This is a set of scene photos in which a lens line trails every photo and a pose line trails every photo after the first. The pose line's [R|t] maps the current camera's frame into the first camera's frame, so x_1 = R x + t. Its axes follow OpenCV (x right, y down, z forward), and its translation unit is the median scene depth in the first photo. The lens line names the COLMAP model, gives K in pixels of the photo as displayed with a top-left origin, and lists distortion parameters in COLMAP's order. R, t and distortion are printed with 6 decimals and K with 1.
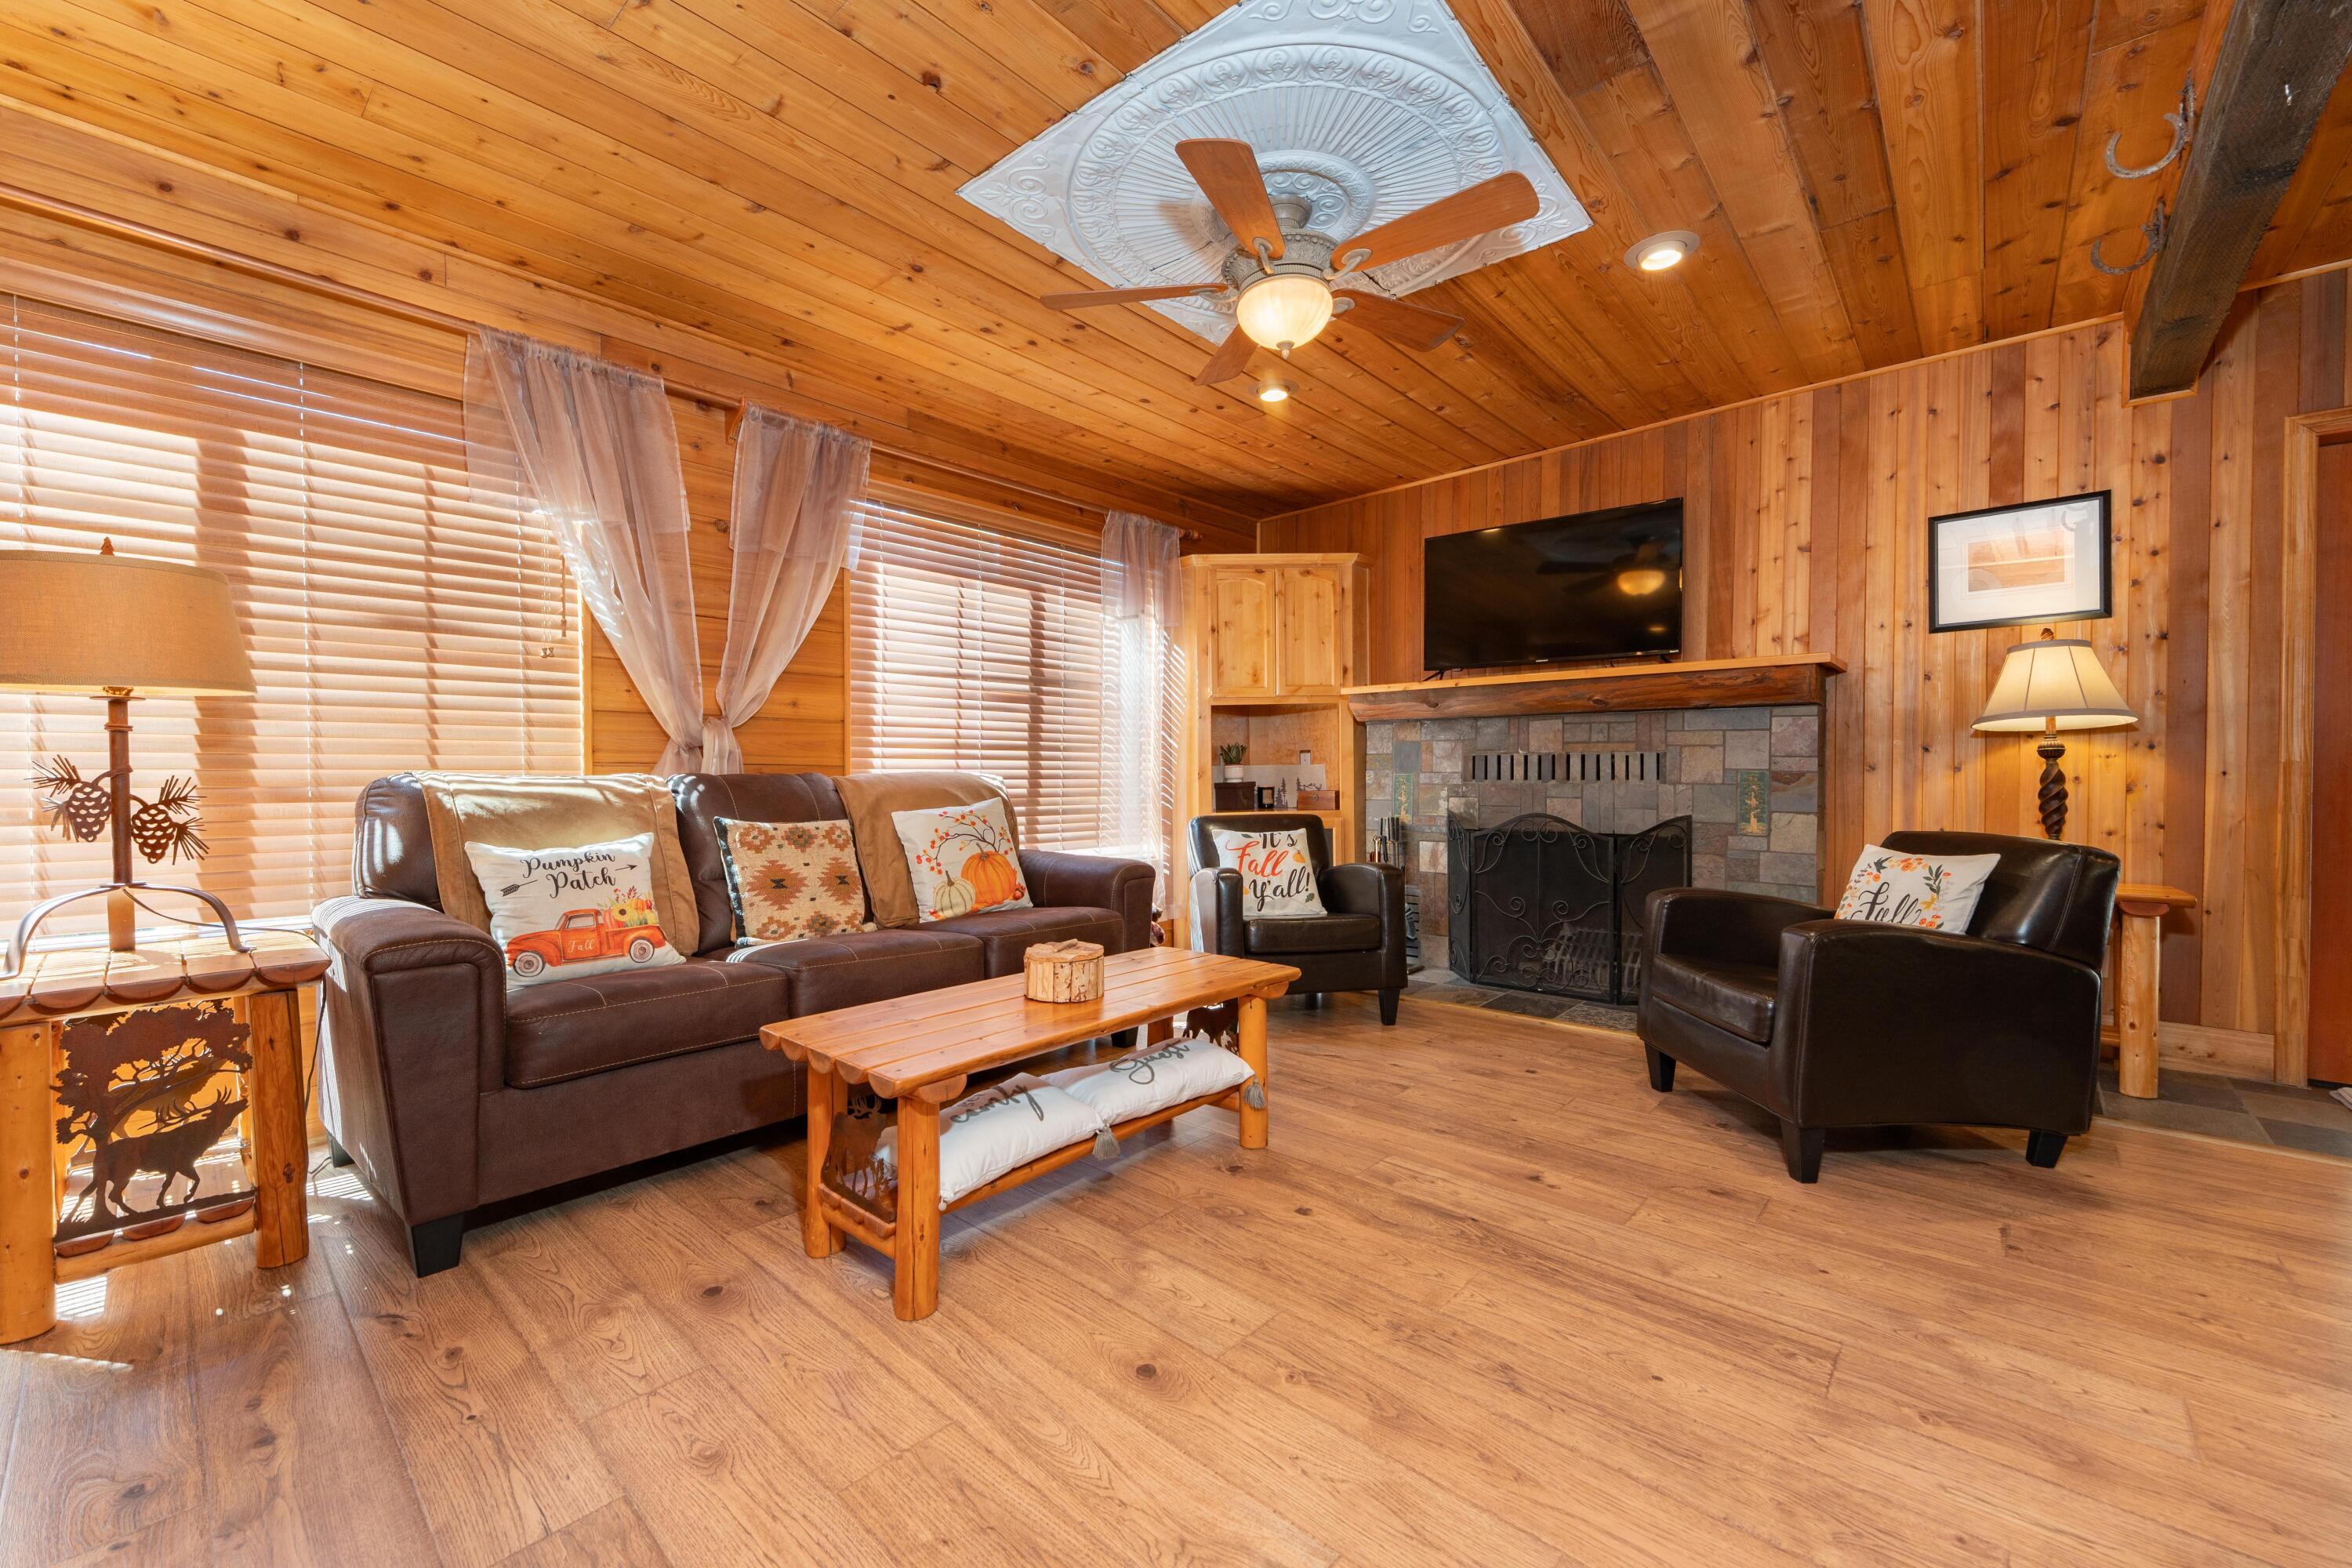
lens RADIAL K [[933.4, 0, 1170.9], [0, 933.4, 783.1], [0, 0, 1]] dist [-0.000178, -0.000263]
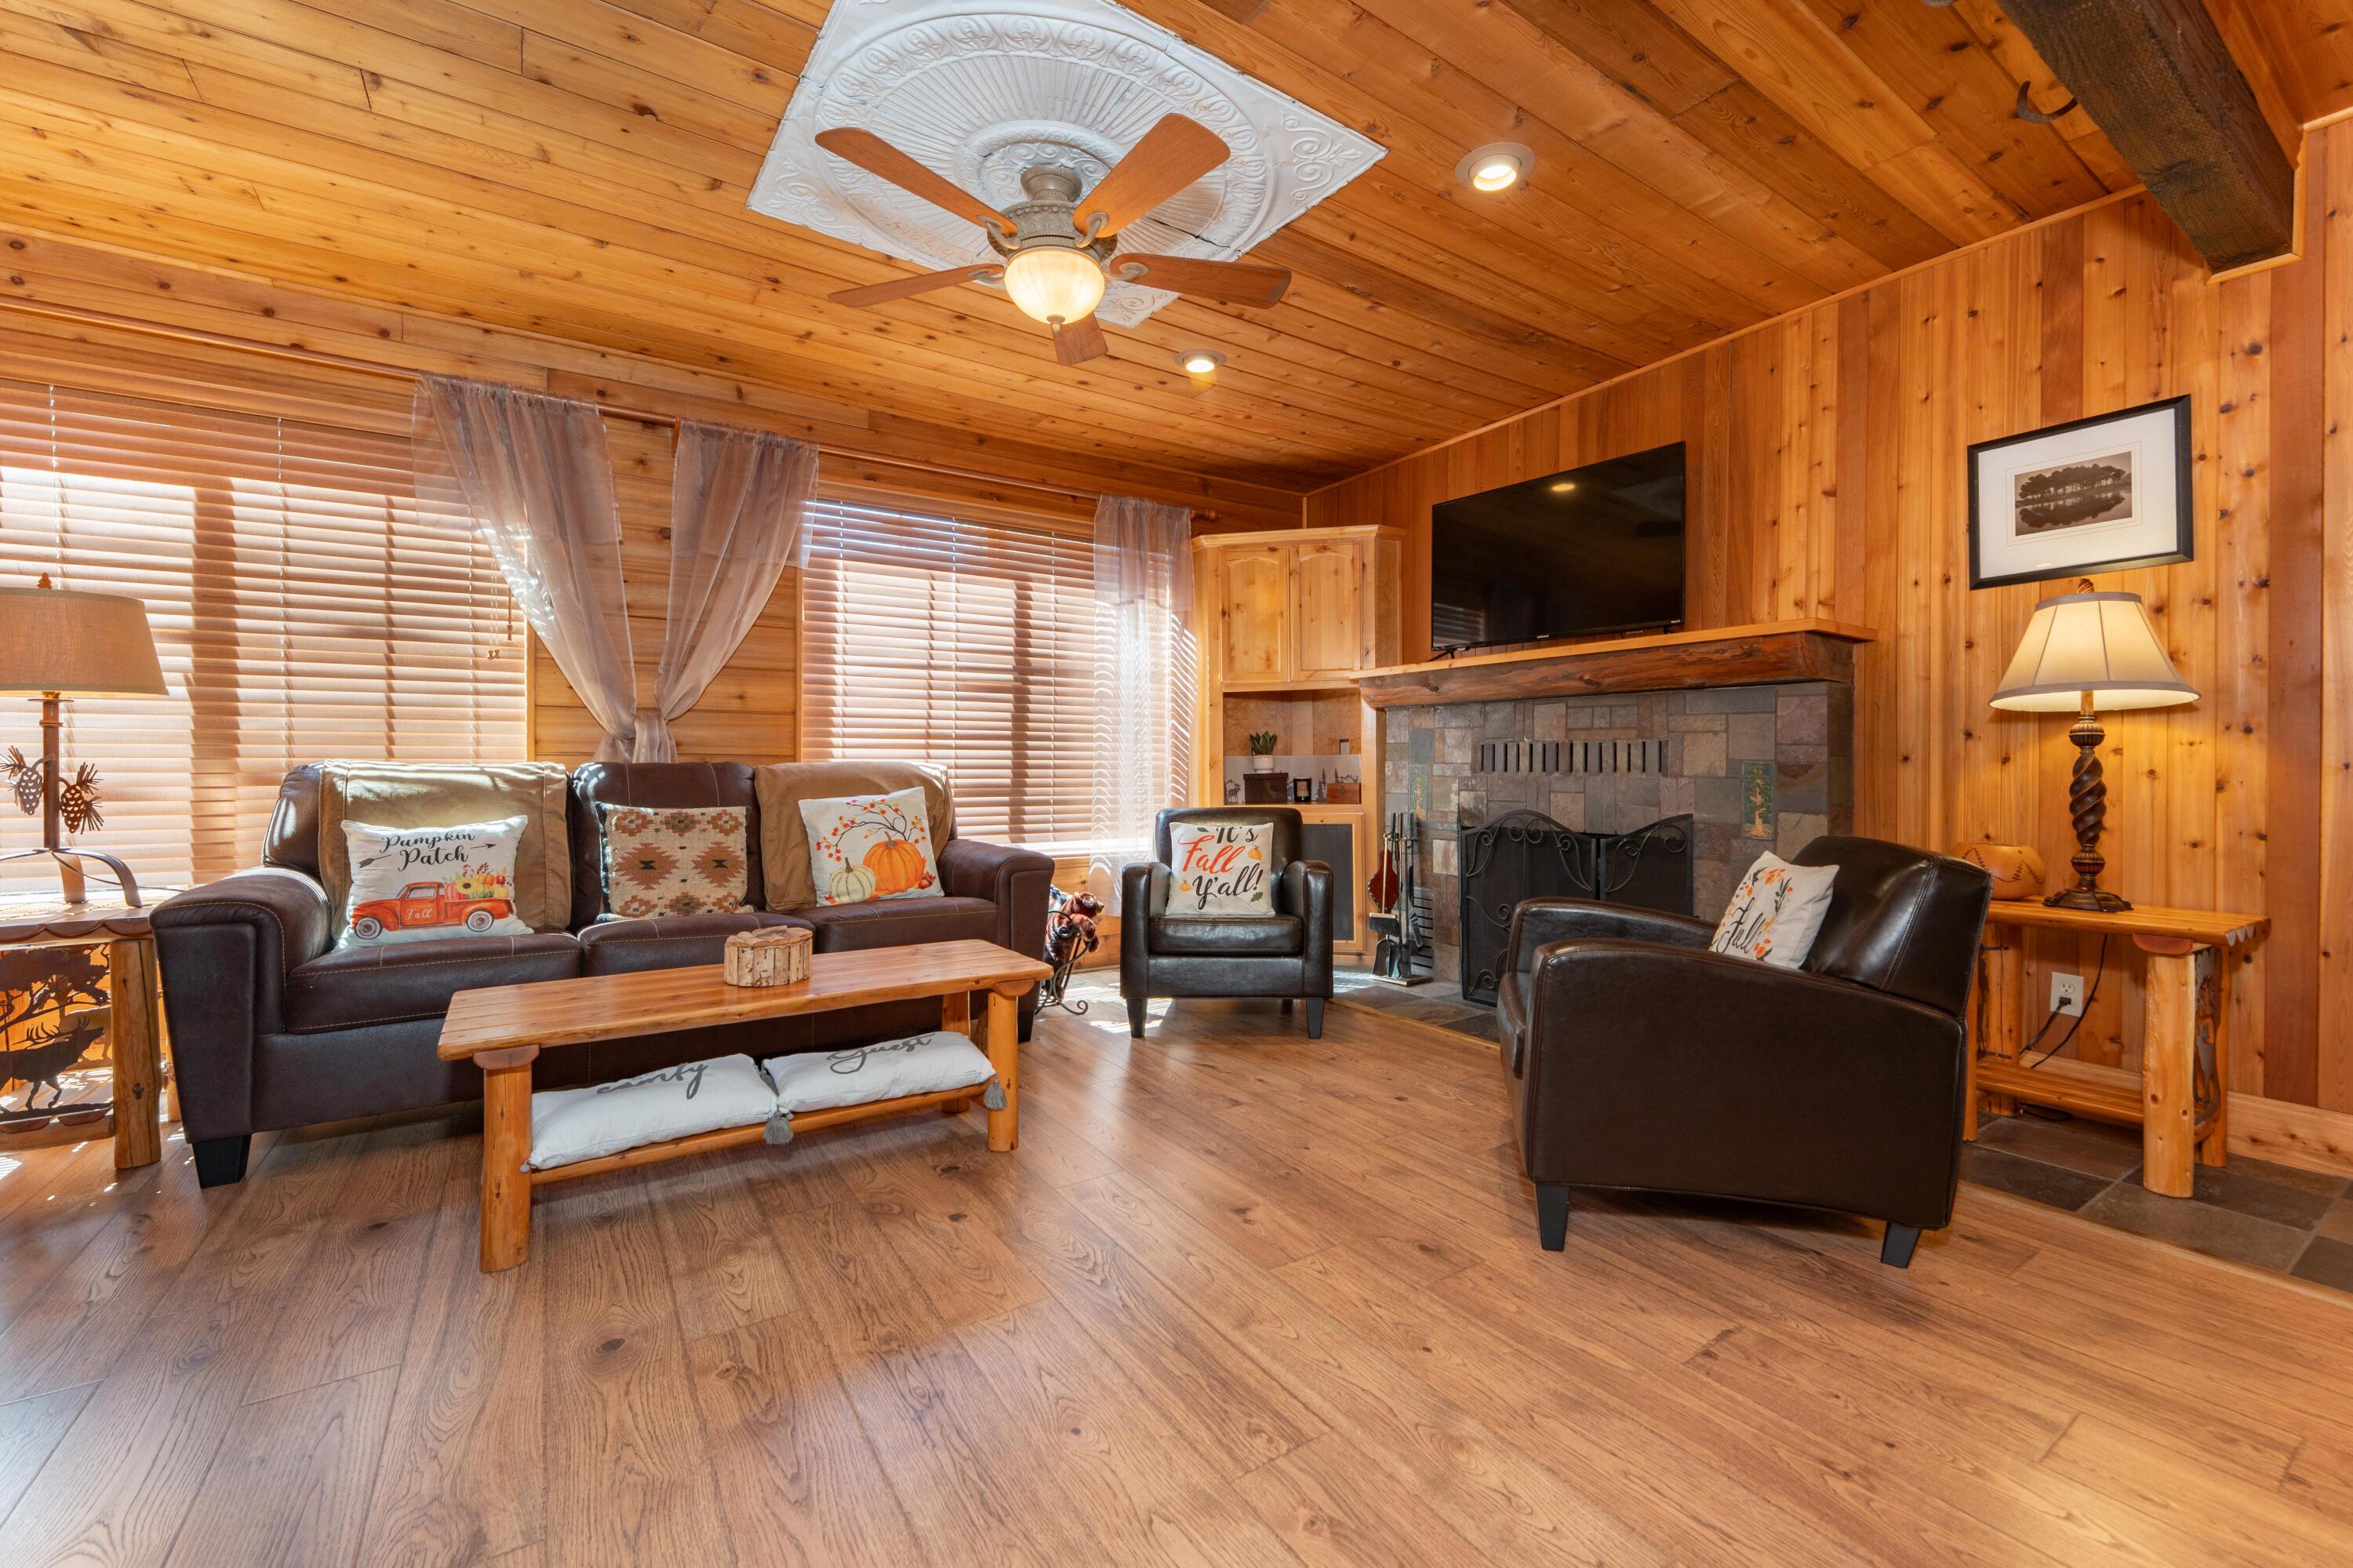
lens RADIAL K [[975.1, 0, 1220.2], [0, 975.1, 762.9], [0, 0, 1]] dist [-0.002123, 0.000197]
pose [[0.974233, 0.002158, -0.225533, 0.365272], [-0.004869, 0.999922, -0.011461, 0.000134], [0.225491, 0.012264, 0.974168, 0.043431]]
